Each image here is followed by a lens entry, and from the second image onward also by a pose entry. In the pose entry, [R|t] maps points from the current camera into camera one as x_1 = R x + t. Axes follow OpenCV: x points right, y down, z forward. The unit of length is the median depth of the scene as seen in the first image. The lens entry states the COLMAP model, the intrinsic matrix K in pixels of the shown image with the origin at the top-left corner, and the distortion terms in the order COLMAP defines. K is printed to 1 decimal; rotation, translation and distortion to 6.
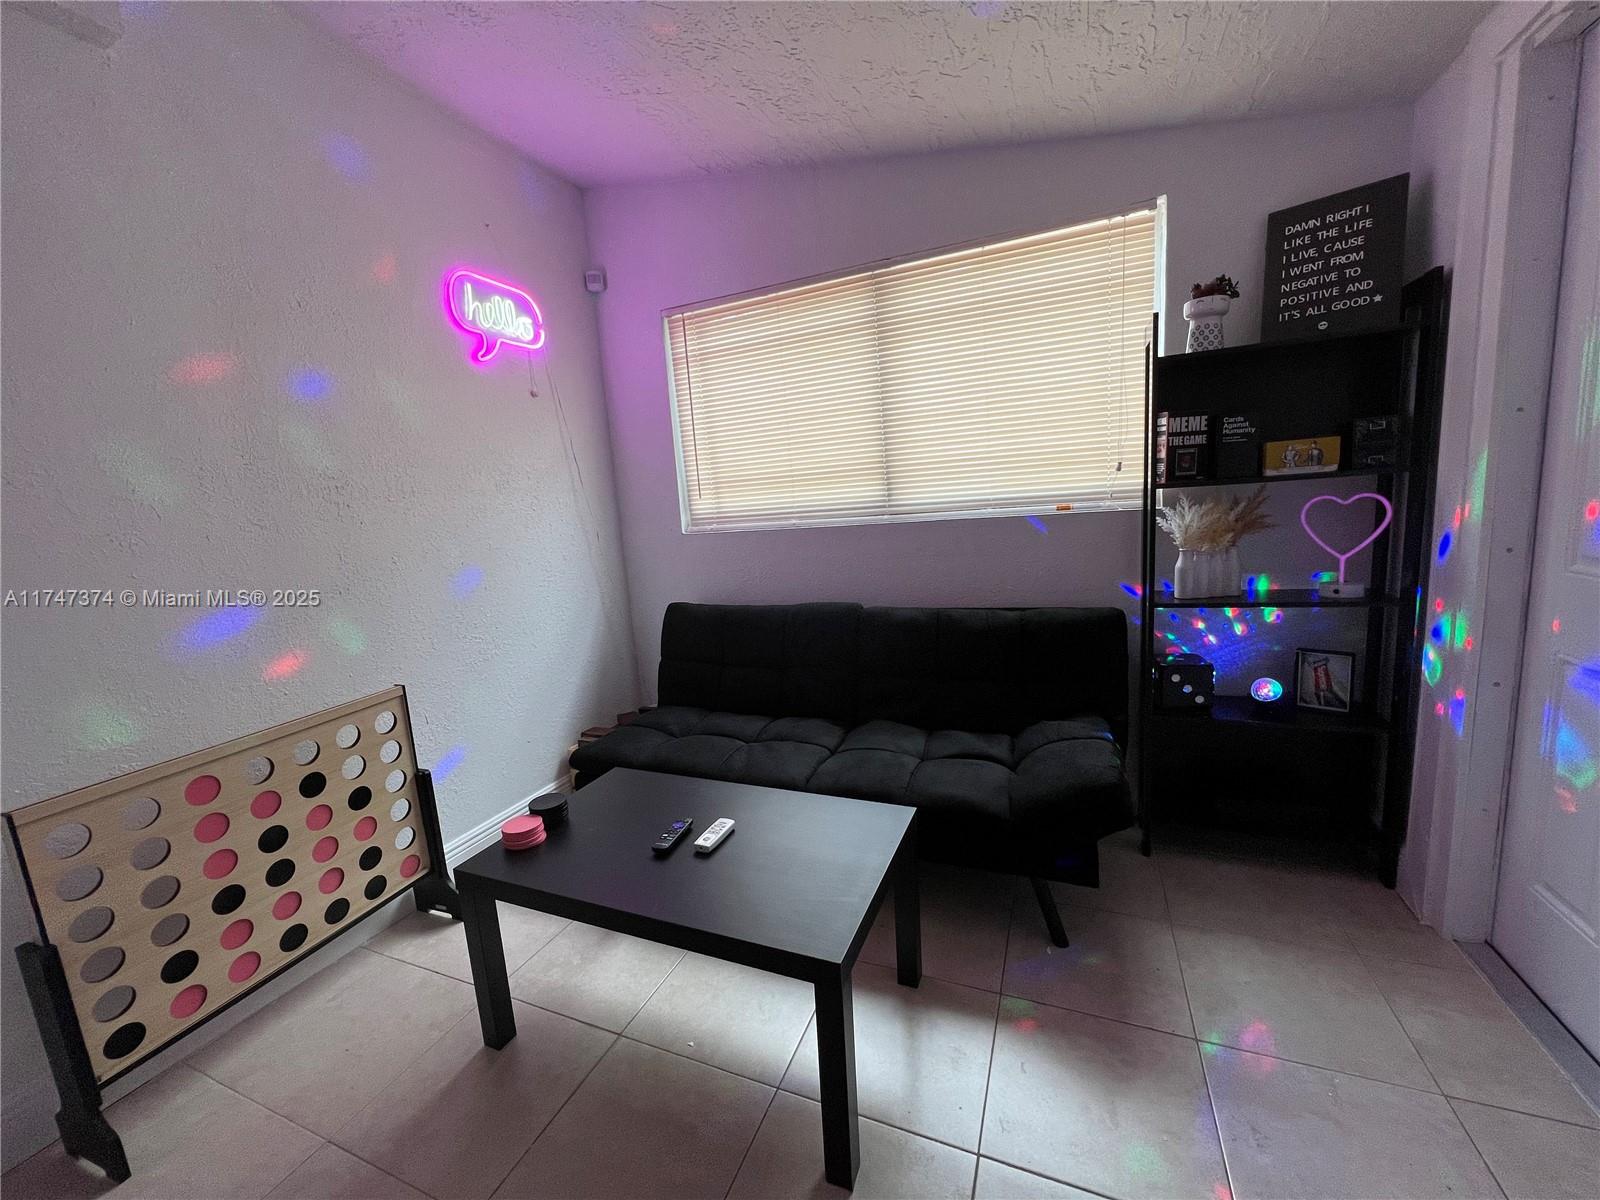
lens RADIAL K [[639.6, 0, 798.5], [0, 639.6, 596.5], [0, 0, 1]] dist [-0.002772, 0.000822]
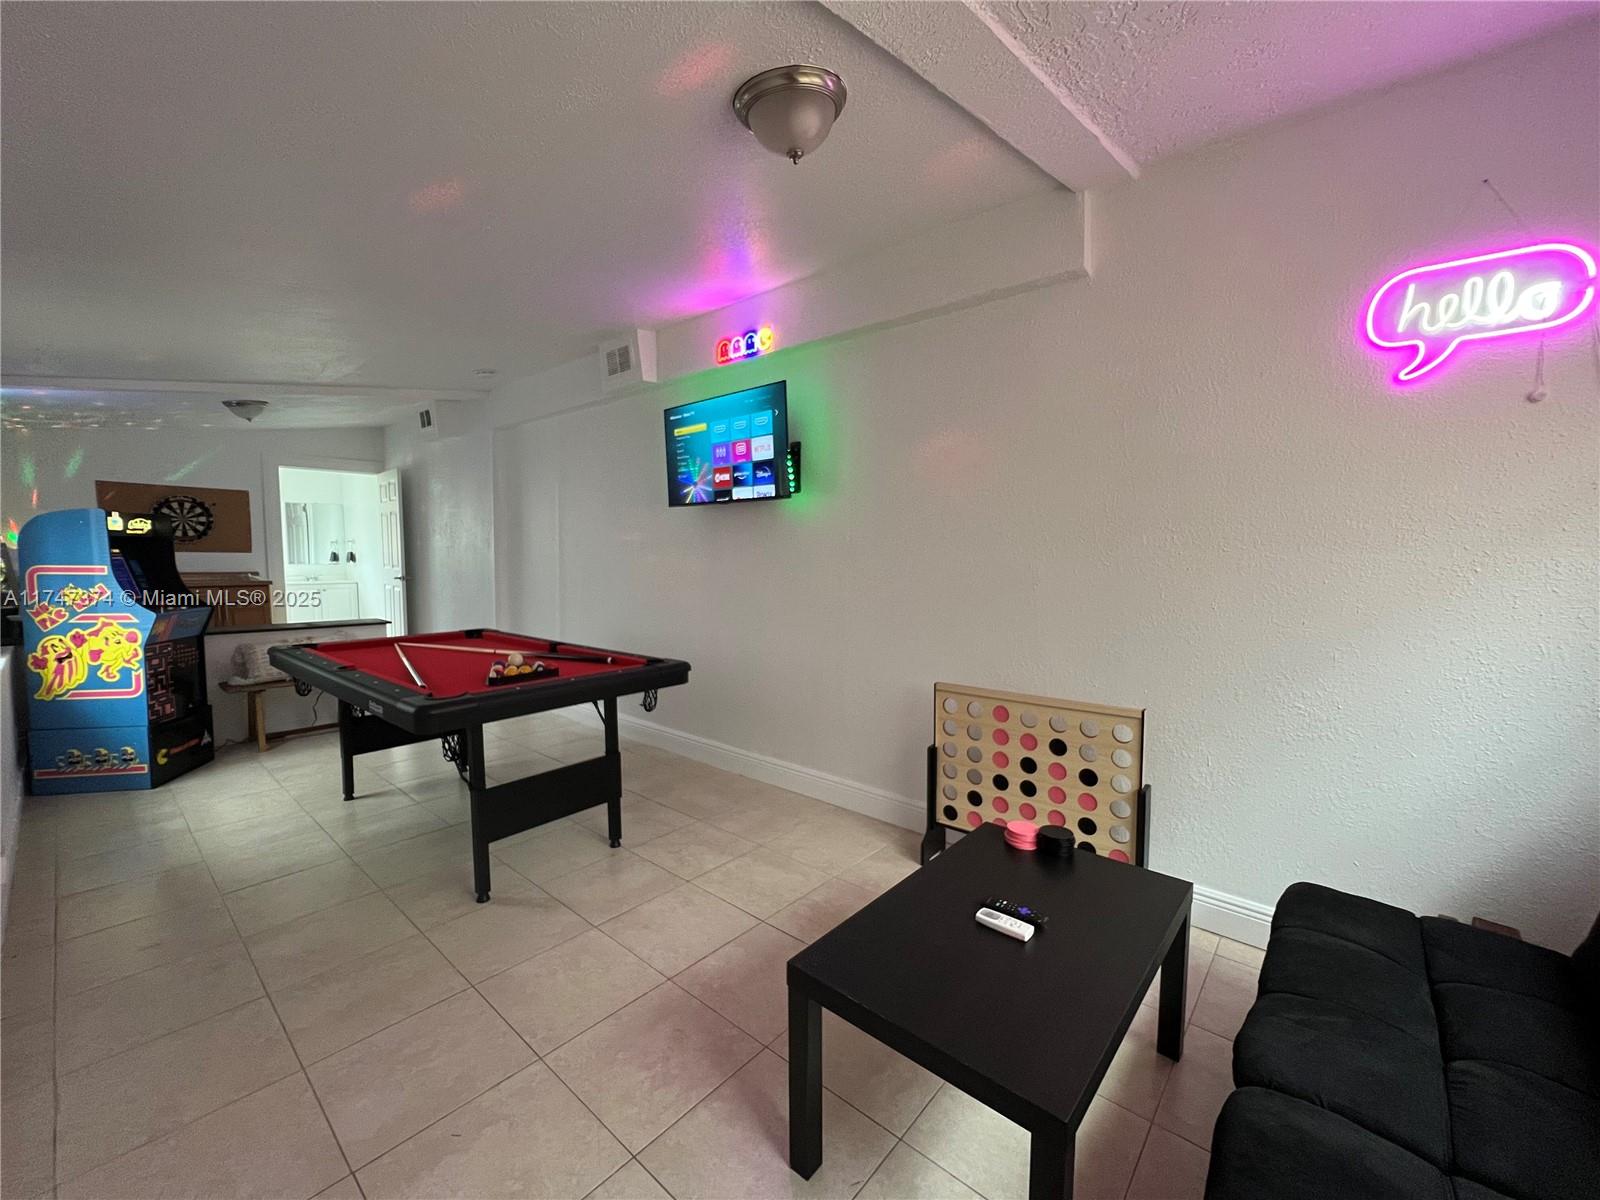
lens RADIAL K [[644.9, 0, 798.0], [0, 644.9, 602.7], [0, 0, 1]] dist [-0.000256, -0.000045]
pose [[-0.302479, 0.138640, -0.943019, 0.750901], [-0.131001, 0.973929, 0.185203, -0.216720], [0.944111, 0.179557, -0.276432, 0.811457]]
